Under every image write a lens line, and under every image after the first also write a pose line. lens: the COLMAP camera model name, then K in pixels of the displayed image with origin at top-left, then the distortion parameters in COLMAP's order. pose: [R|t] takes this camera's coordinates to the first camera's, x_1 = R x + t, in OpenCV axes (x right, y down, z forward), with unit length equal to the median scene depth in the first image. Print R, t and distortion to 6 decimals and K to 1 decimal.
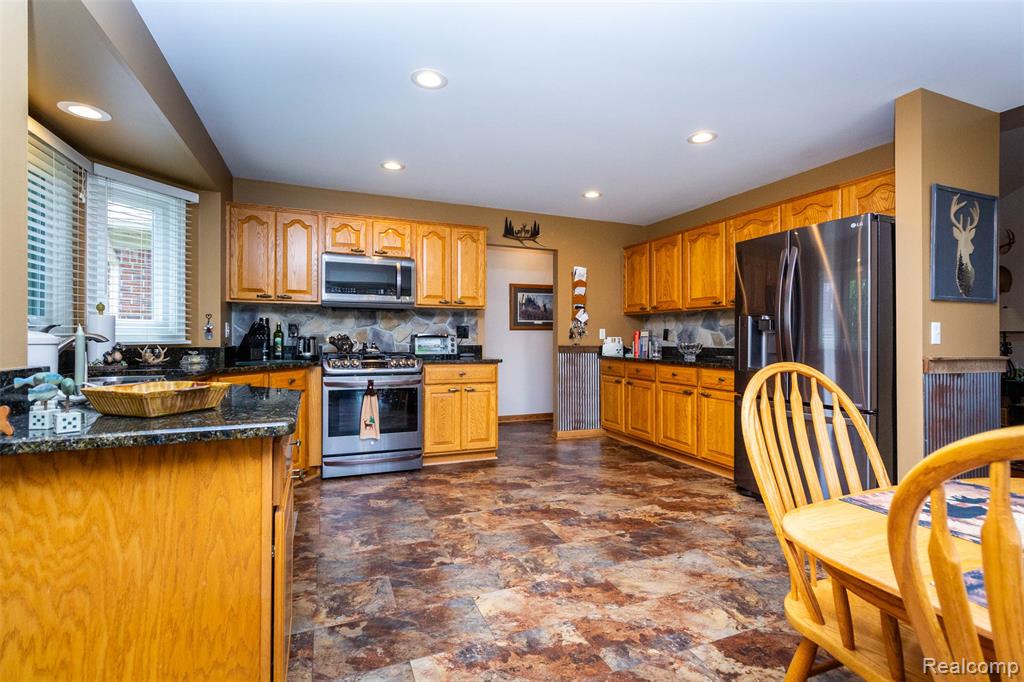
lens RADIAL K [[483.5, 0, 516.1], [0, 483.5, 337.1], [0, 0, 1]] dist [0.003181, -0.000969]
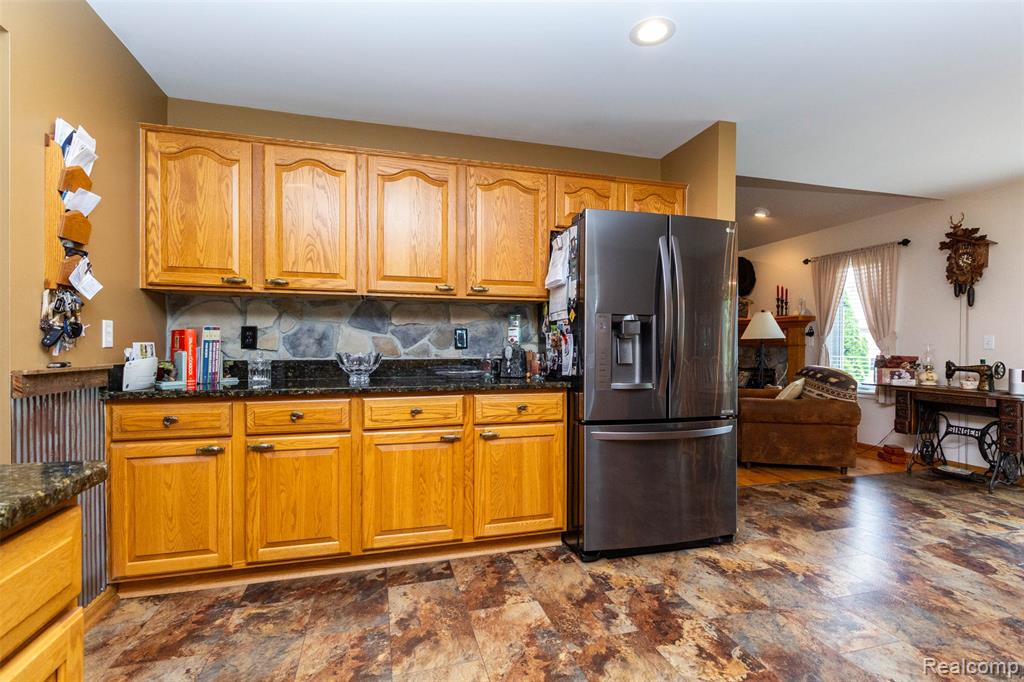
lens RADIAL K [[483.5, 0, 518.9], [0, 483.5, 348.0], [0, 0, 1]] dist [0.003181, -0.000969]
pose [[0.105265, -0.007319, 0.994417, -0.229690], [0.001004, 0.999973, 0.007253, 0.002422], [-0.994444, 0.000235, 0.105269, 0.920927]]
